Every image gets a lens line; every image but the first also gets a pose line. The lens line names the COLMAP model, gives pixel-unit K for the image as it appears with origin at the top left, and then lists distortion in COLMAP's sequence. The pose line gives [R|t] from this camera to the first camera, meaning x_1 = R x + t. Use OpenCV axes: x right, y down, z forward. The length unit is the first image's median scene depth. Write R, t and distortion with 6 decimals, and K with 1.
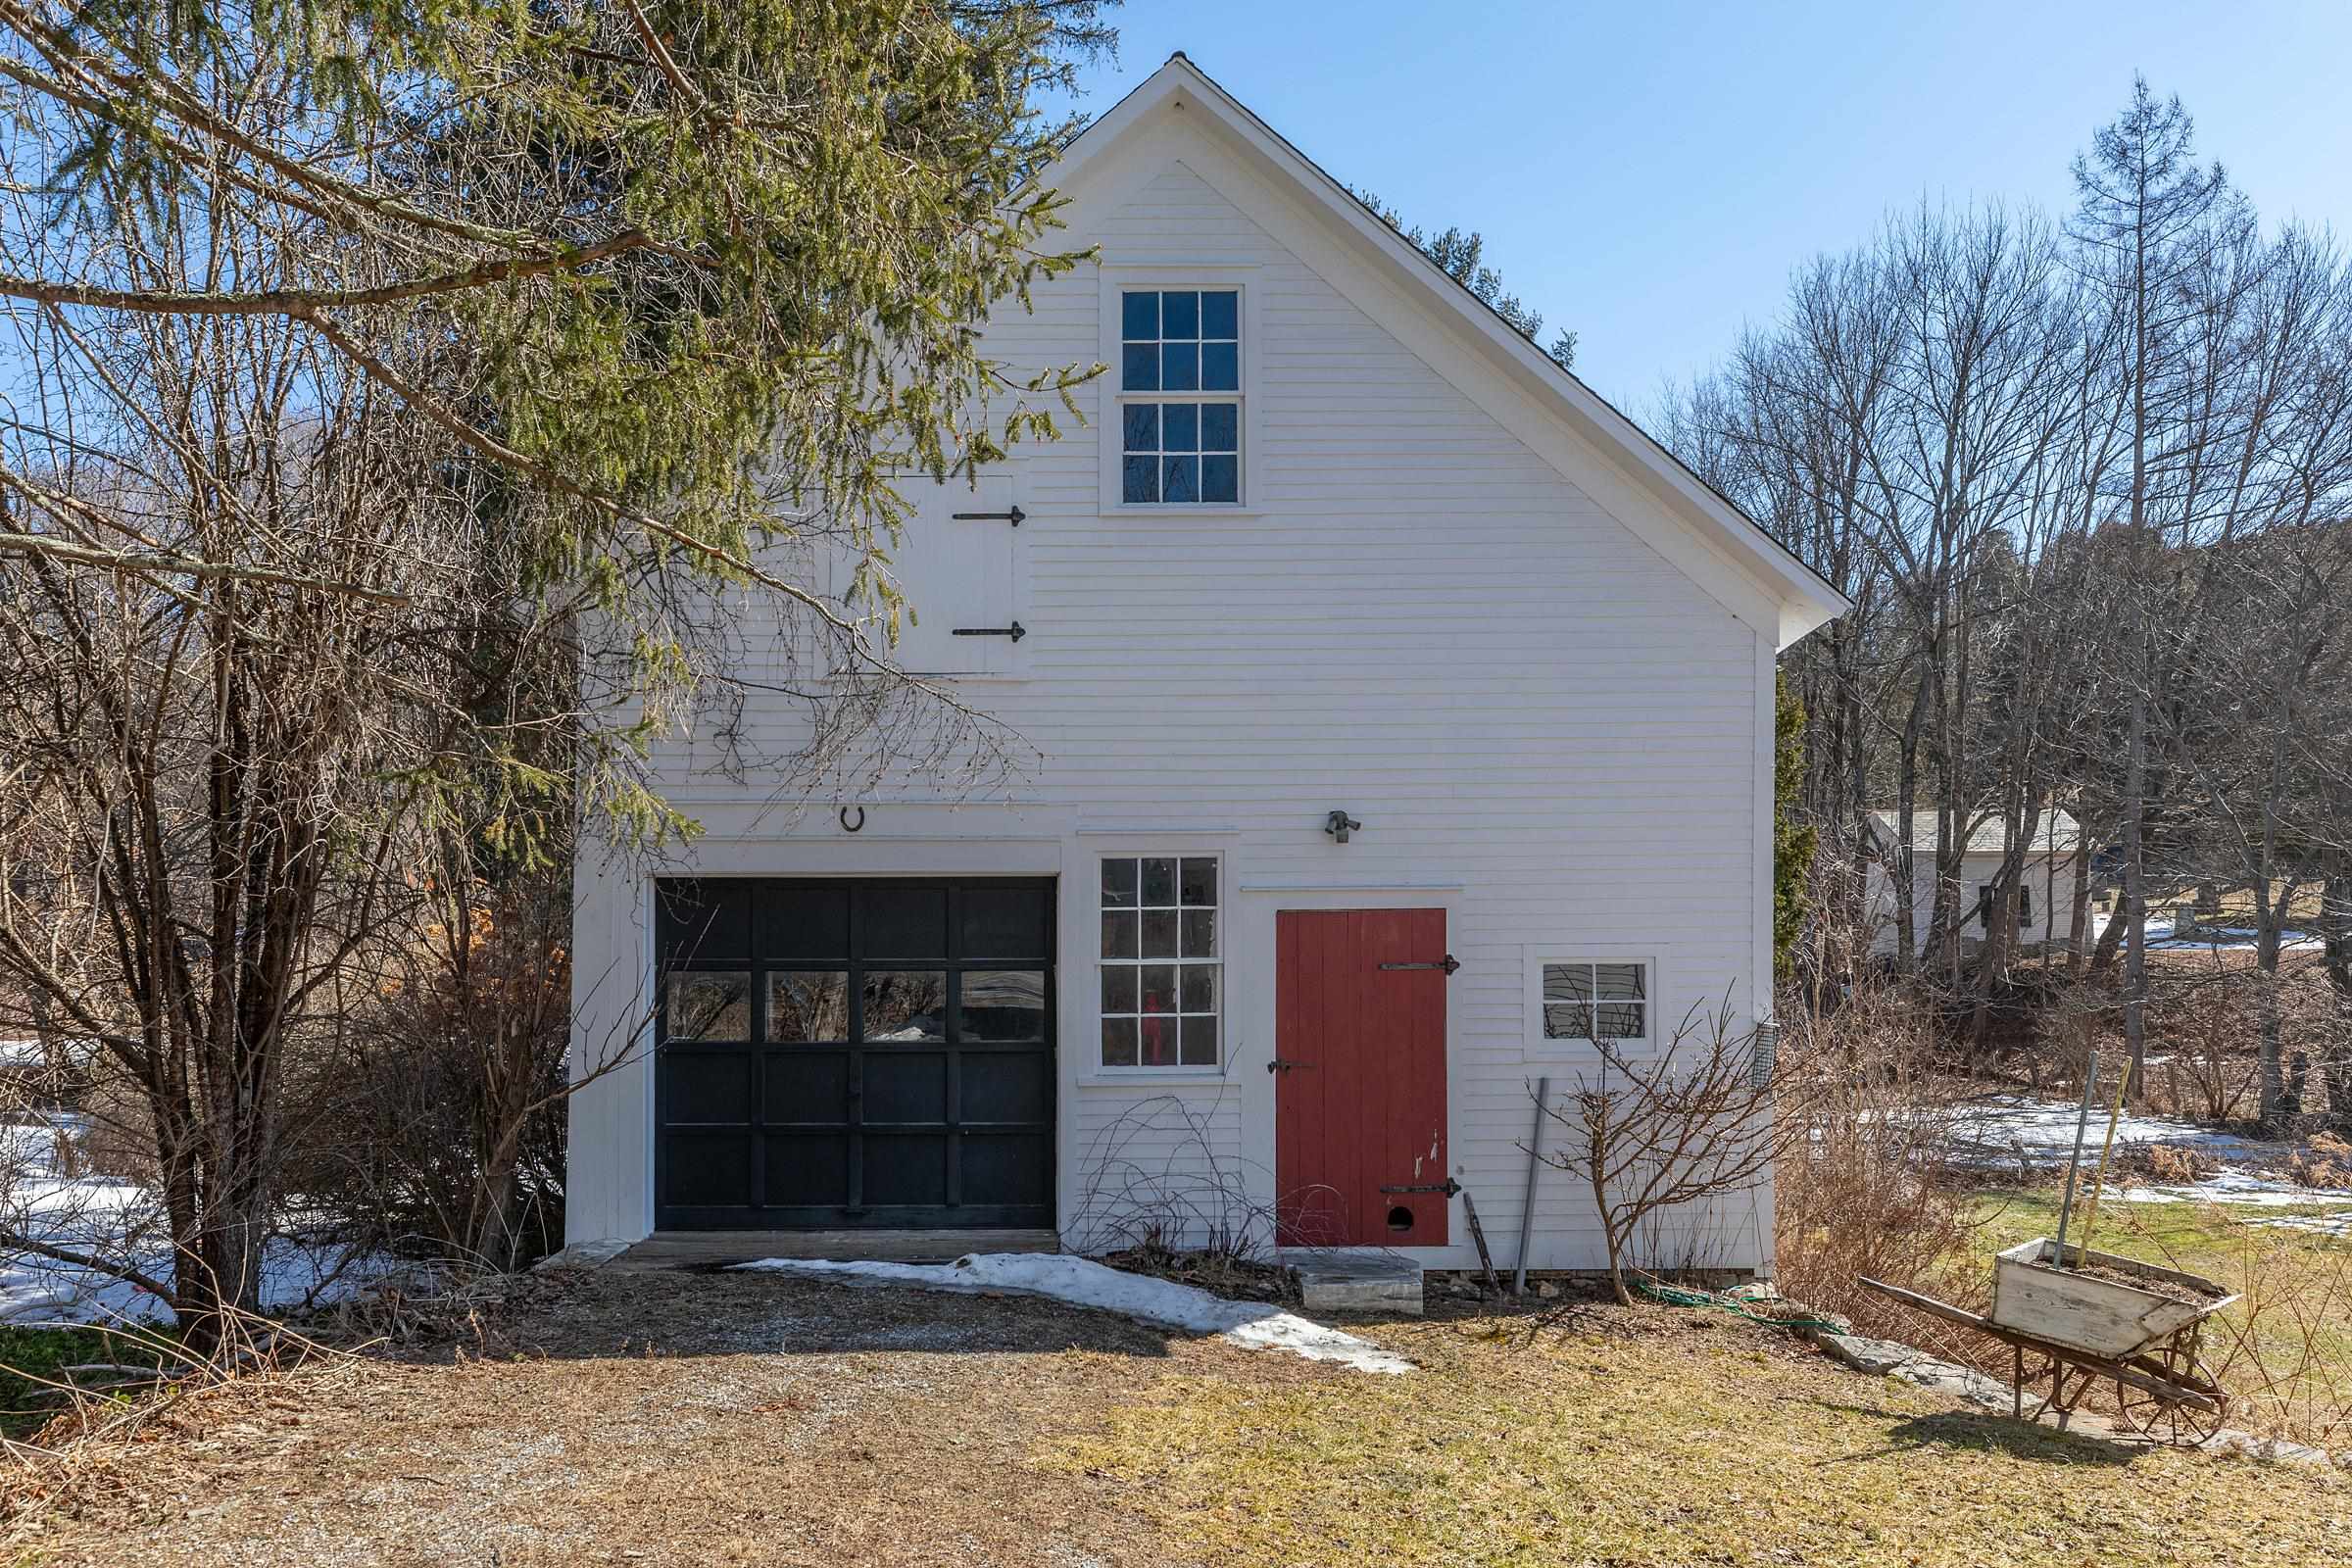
lens RADIAL K [[1740.2, 0, 1150.0], [0, 1740.2, 919.4], [0, 0, 1]] dist [0.046428, -0.005384]
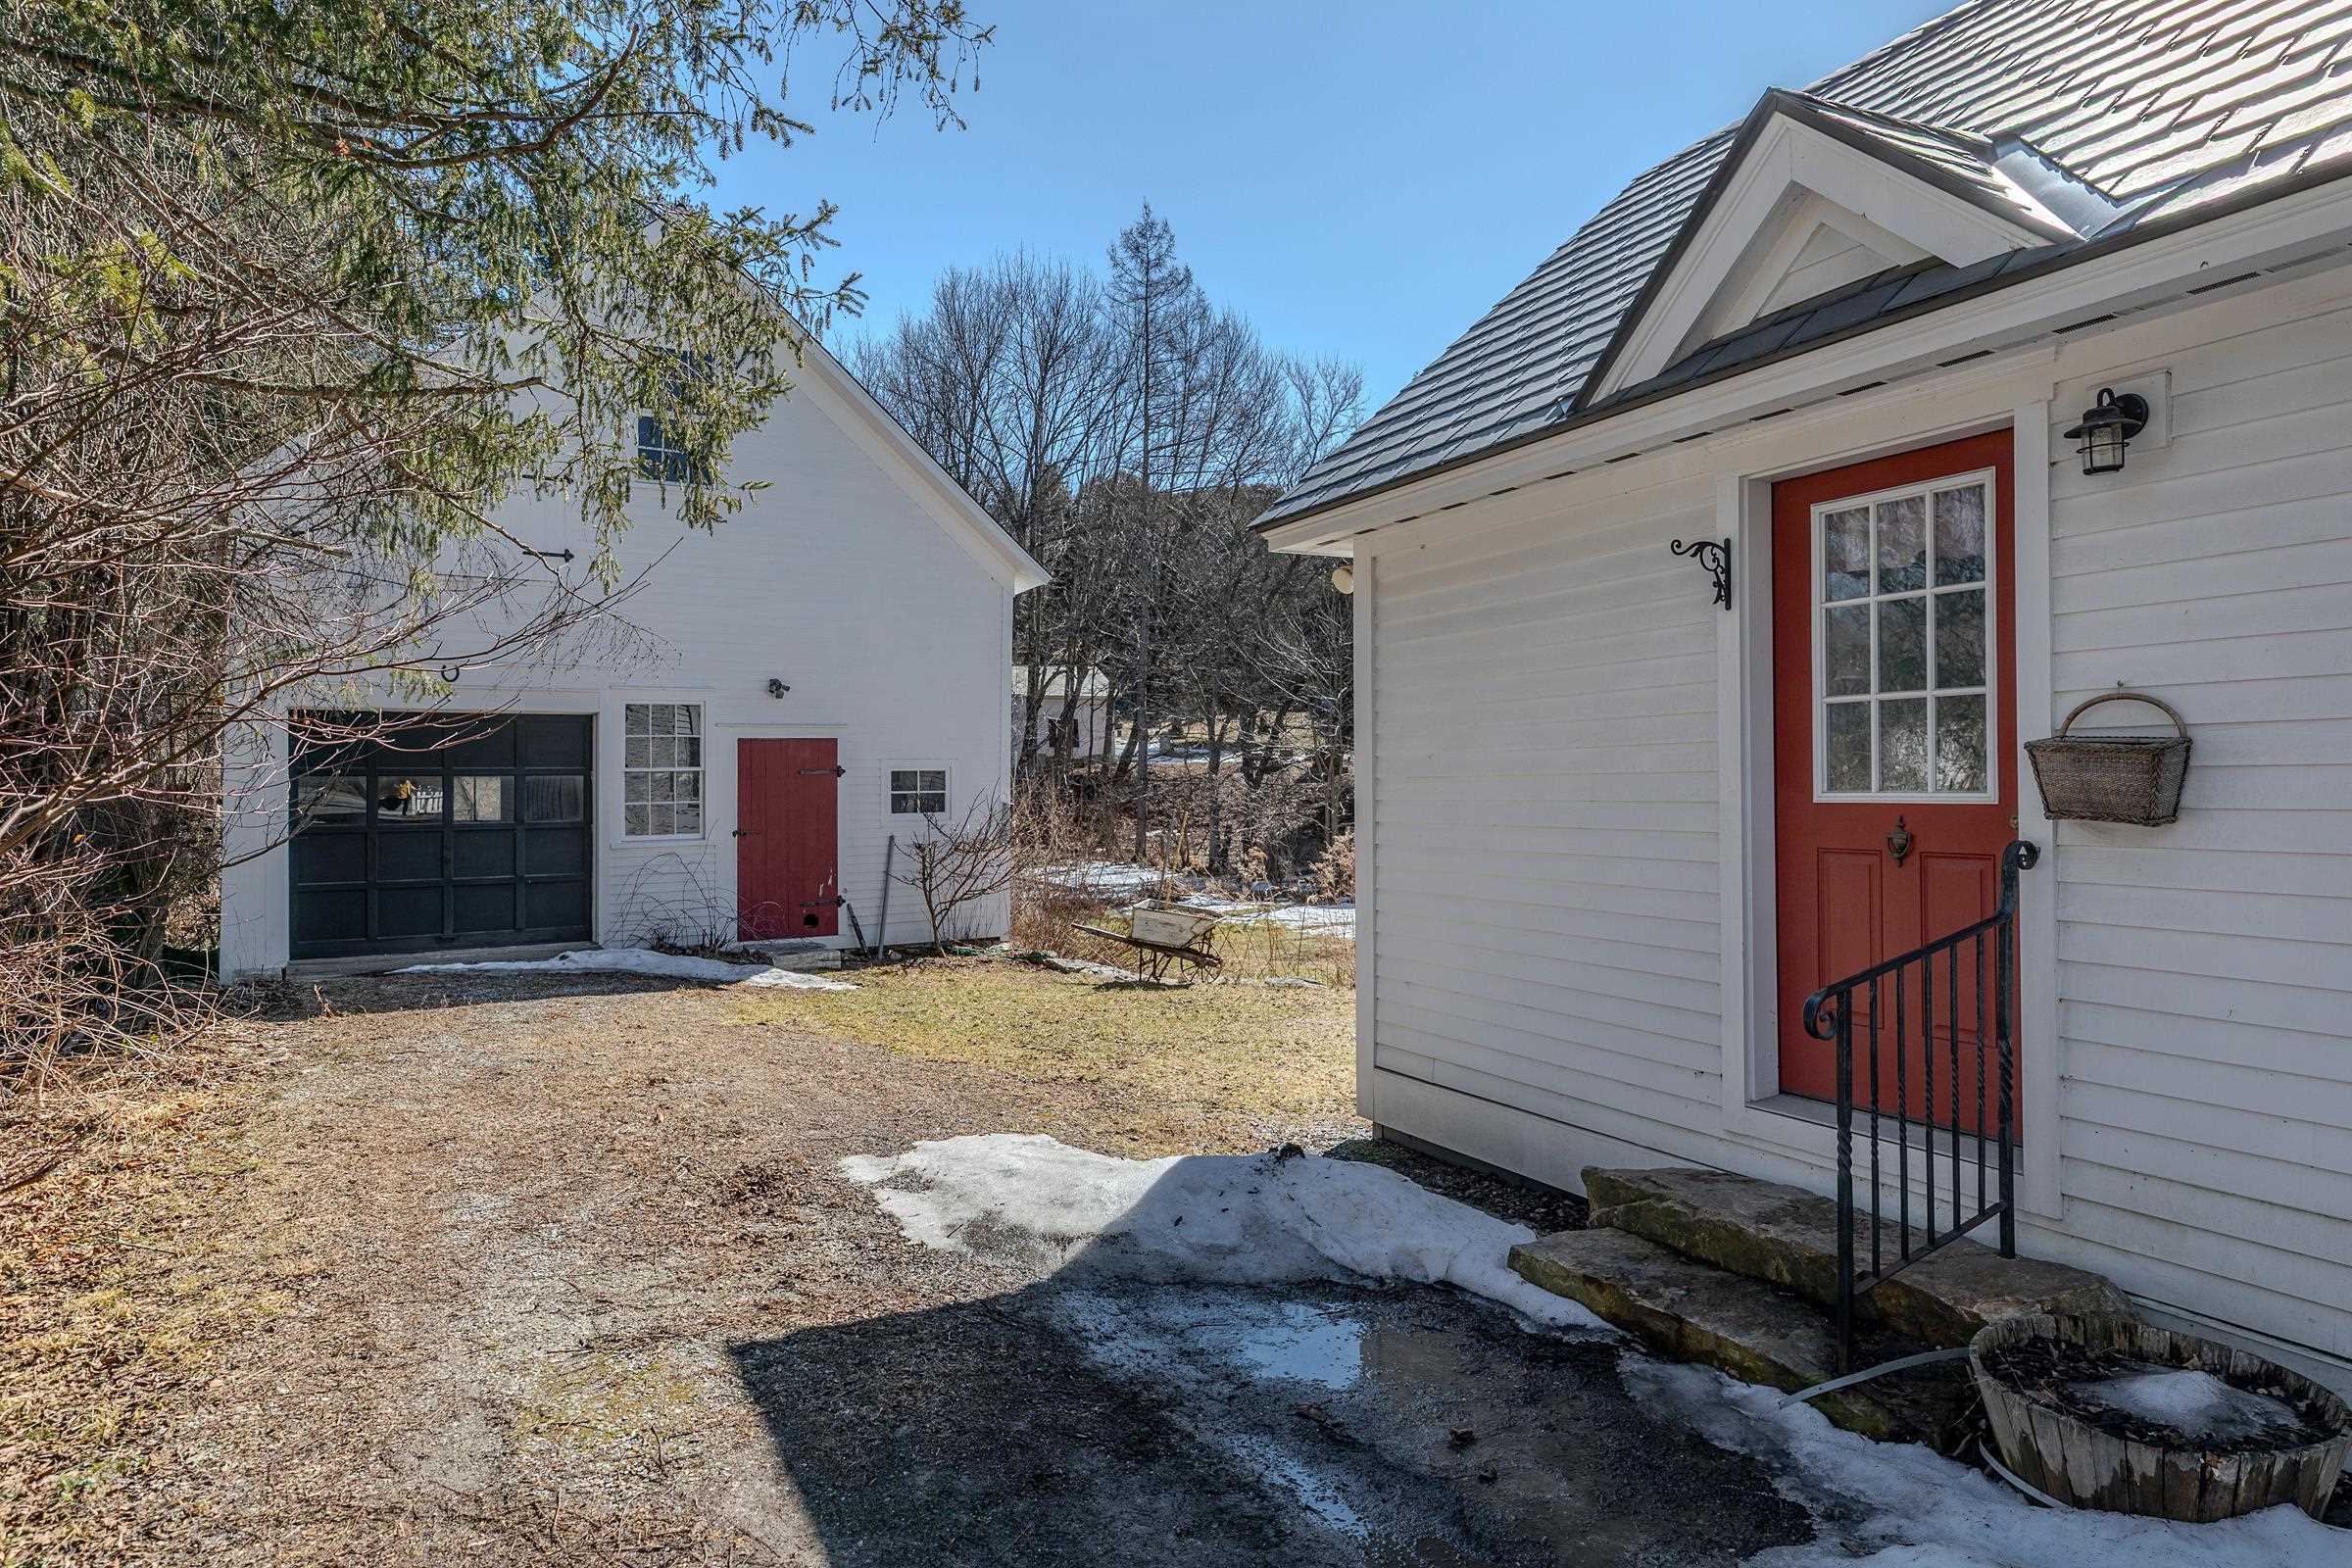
lens RADIAL K [[1417.5, 0, 1167.8], [0, 1417.5, 777.1], [0, 0, 1]] dist [-0.001079, 0.000191]
pose [[0.859109, -0.005236, 0.511766, -0.252308], [-0.008952, 0.999641, 0.025256, -0.005614], [-0.511715, -0.026279, 0.858753, -0.342353]]
